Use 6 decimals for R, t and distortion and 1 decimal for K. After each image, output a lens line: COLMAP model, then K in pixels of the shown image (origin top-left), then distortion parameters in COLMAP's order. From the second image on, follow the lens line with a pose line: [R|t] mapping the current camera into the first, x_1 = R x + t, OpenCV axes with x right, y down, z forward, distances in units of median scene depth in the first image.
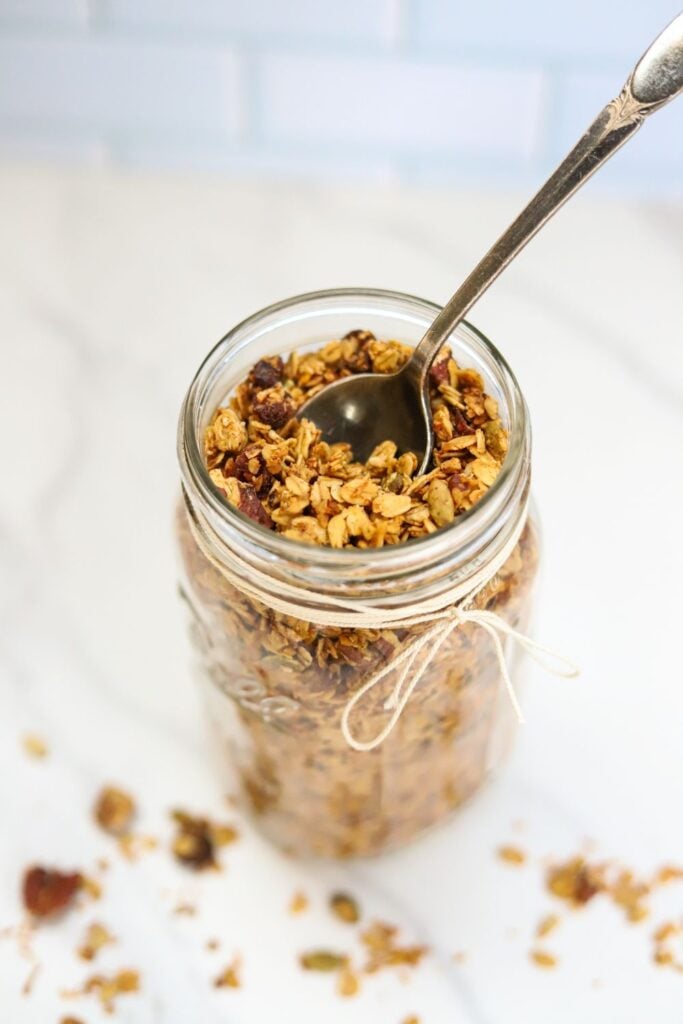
lens RADIAL K [[1877.8, 0, 341.5], [0, 1877.8, 512.0], [0, 0, 1]] dist [-0.031129, -0.098774]
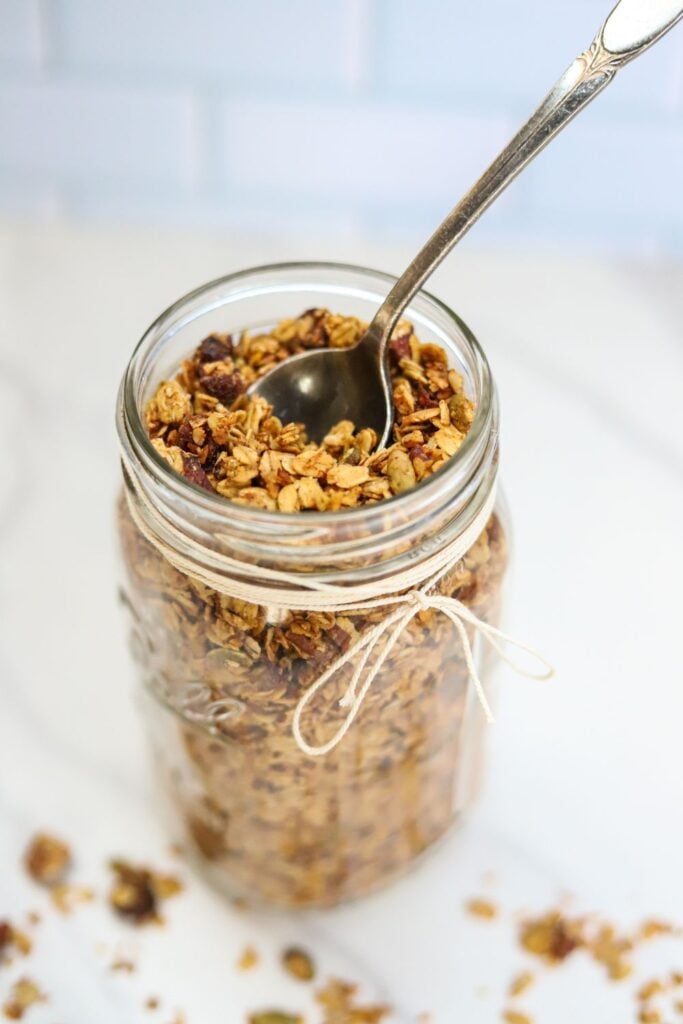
lens RADIAL K [[1877.8, 0, 341.5], [0, 1877.8, 512.0], [0, 0, 1]] dist [-0.031129, -0.098774]
pose [[0.999900, 0.005400, 0.013071, 0.011298], [-0.003879, 0.993510, -0.113679, 0.114202], [-0.013600, 0.113616, 0.993432, 0.084569]]
